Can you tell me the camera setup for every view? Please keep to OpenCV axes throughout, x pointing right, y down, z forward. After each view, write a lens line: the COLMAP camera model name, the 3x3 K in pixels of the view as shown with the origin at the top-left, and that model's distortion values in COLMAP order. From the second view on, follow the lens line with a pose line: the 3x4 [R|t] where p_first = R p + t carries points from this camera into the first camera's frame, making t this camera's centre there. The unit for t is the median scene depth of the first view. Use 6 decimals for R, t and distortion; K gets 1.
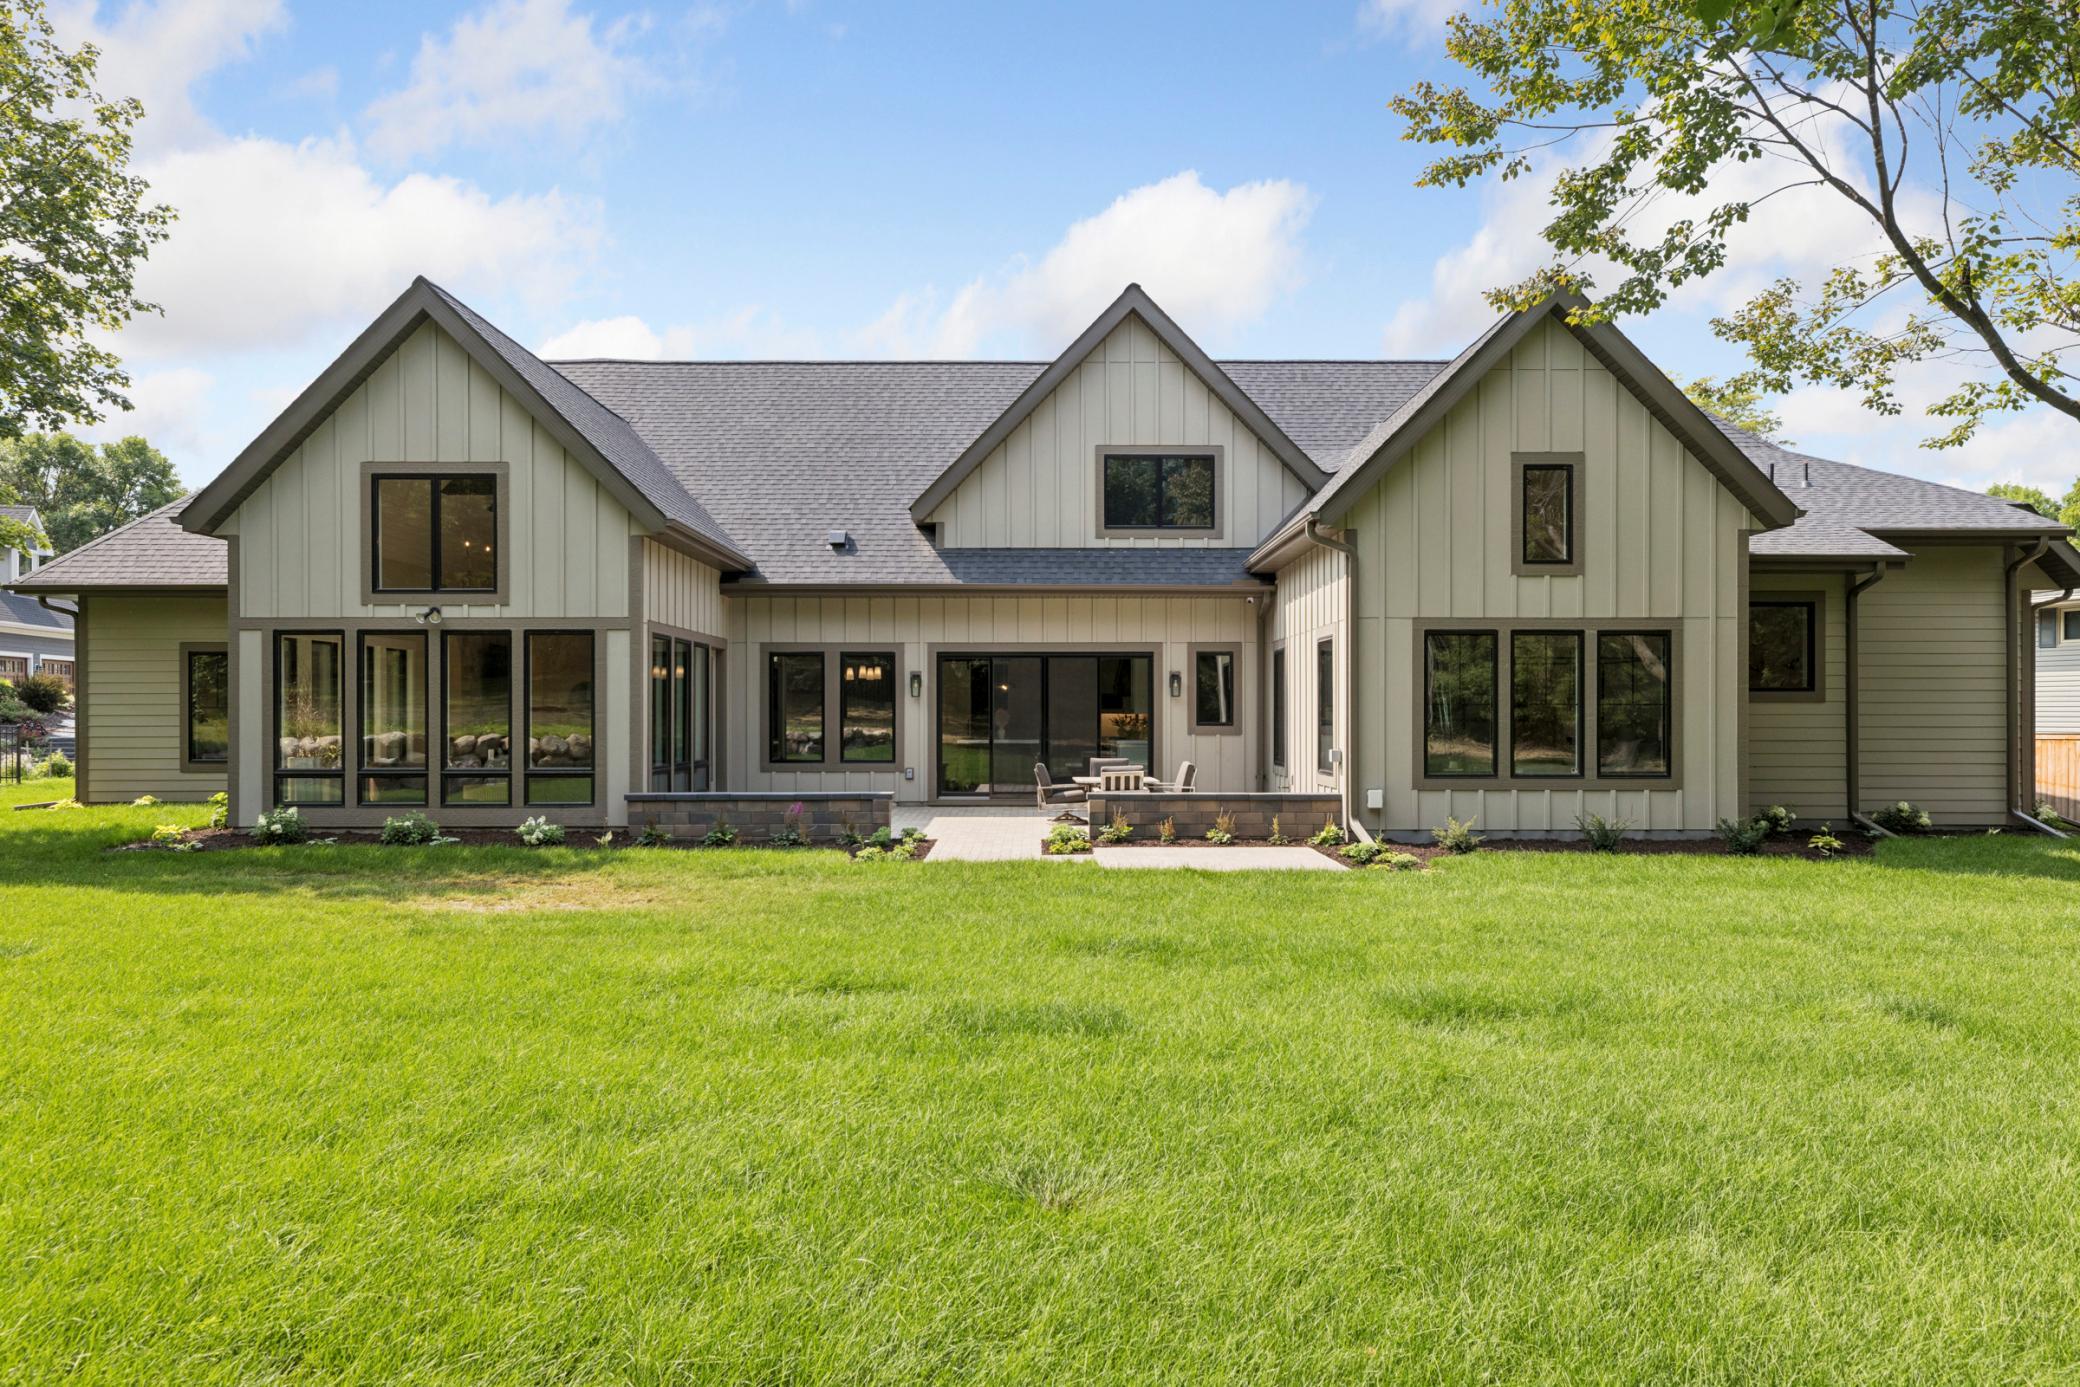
lens RADIAL K [[1472.4, 0, 1073.5], [0, 1472.4, 701.5], [0, 0, 1]] dist [0.017351, 0.000235]
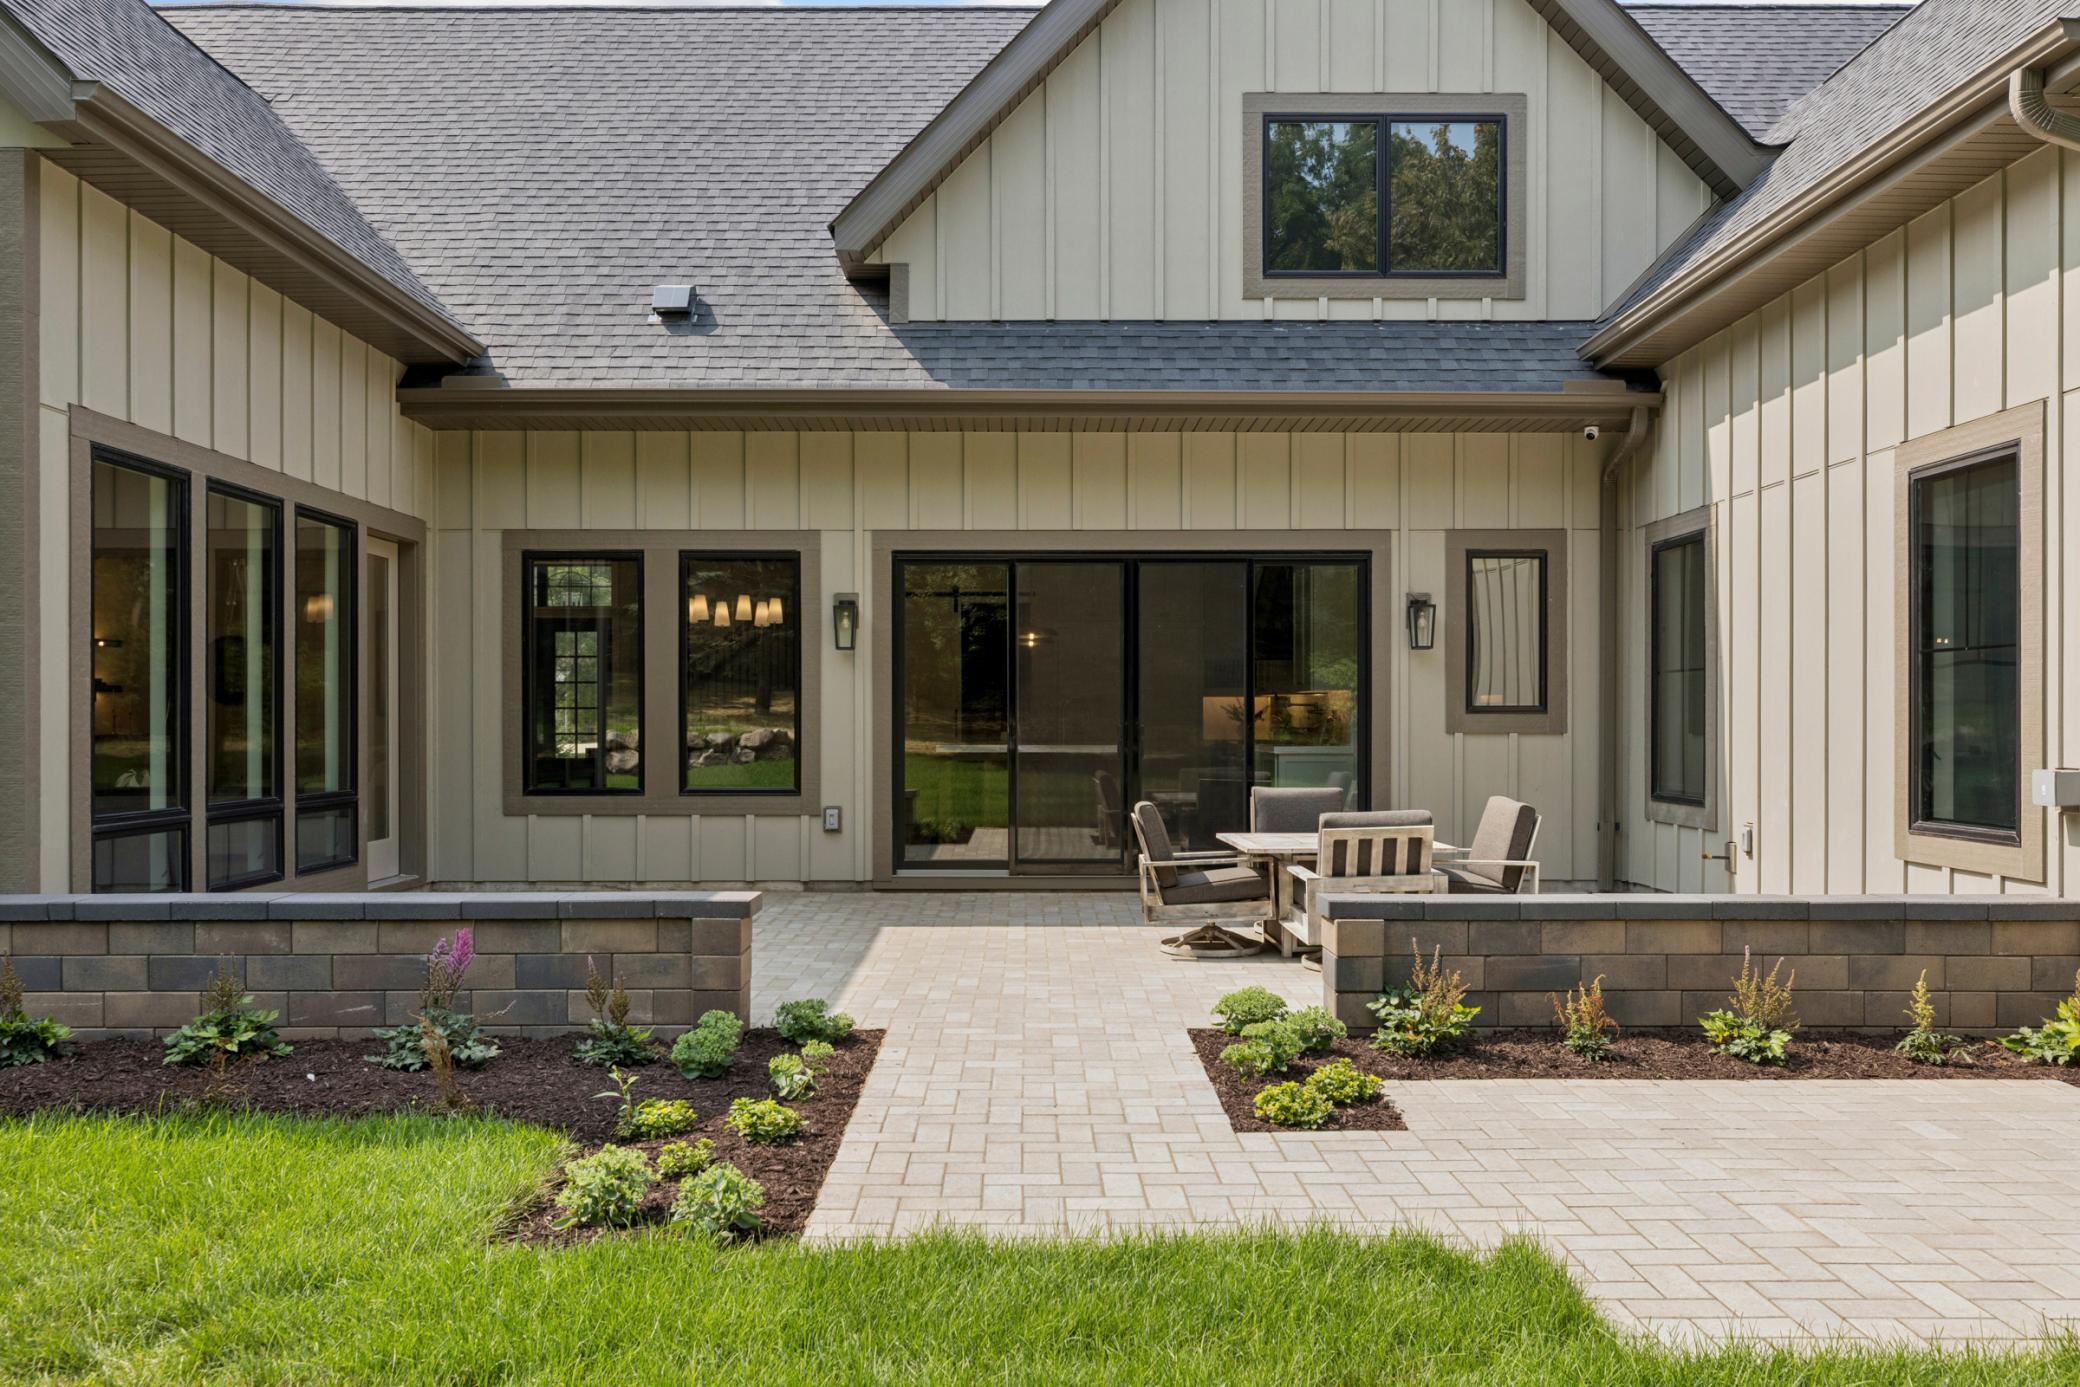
lens RADIAL K [[1678.3, 0, 1032.5], [0, 1678.3, 714.4], [0, 0, 1]] dist [0.010162, -0.003771]
pose [[0.999838, -0.000479, -0.017993, -0.041342], [0.000553, 0.999991, 0.004096, 0.014832], [0.017991, -0.004106, 0.999830, 0.494868]]
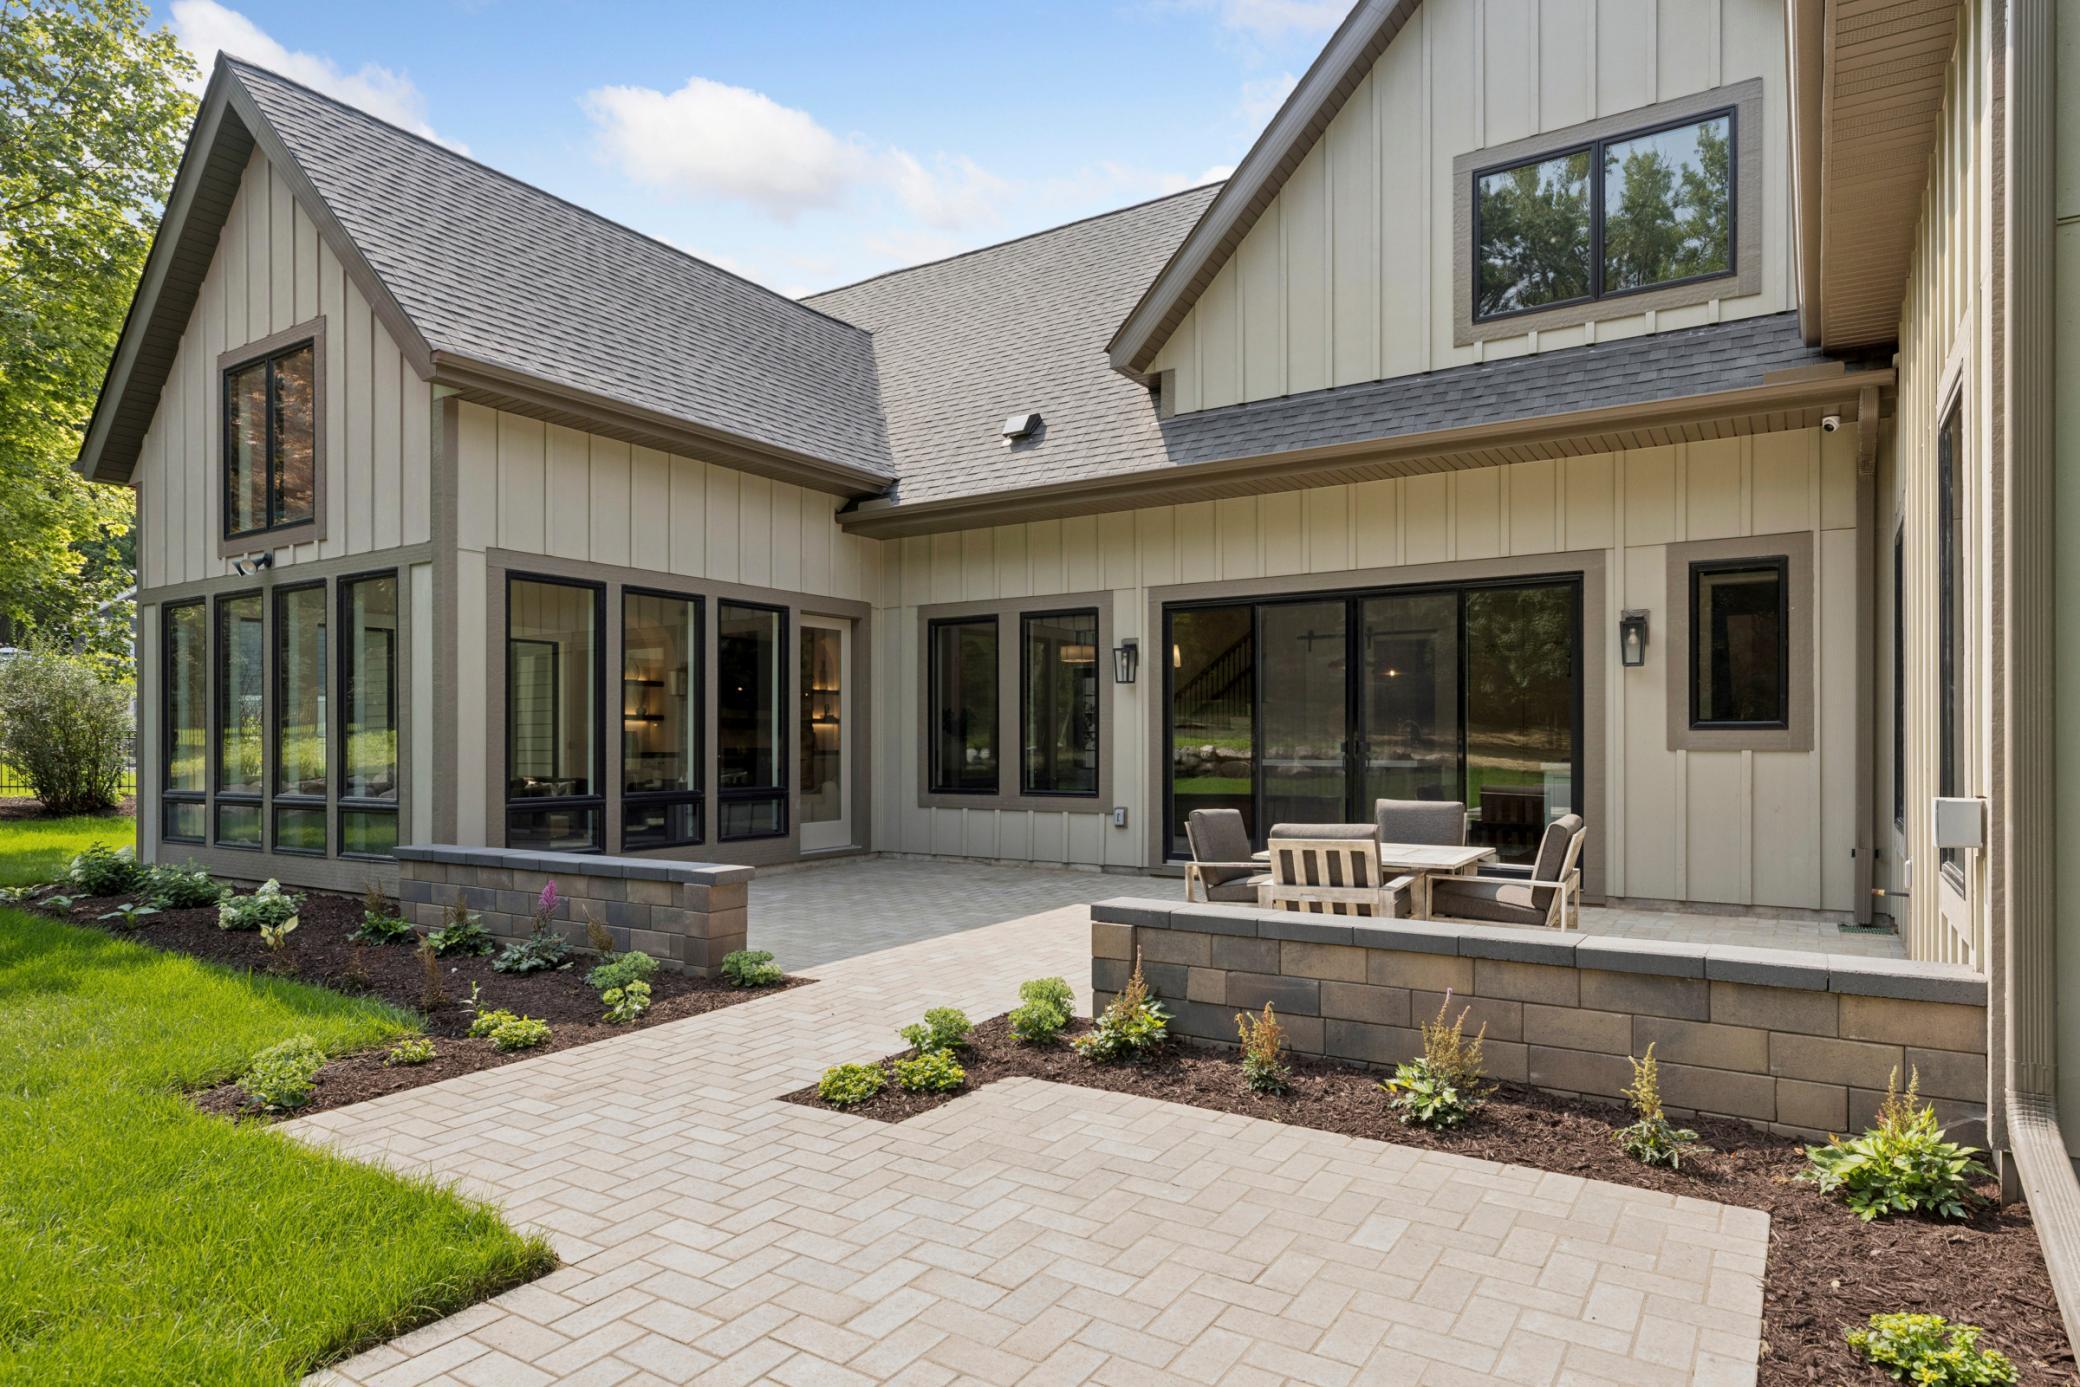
lens RADIAL K [[1226.2, 0, 1034.7], [0, 1226.2, 736.0], [0, 0, 1]] dist [0.009629, -0.000850]
pose [[0.817523, -0.005209, -0.575872, 0.138378], [0.006801, 0.999977, 0.000611, 0.017045], [0.575855, -0.004416, 0.817540, 0.600927]]
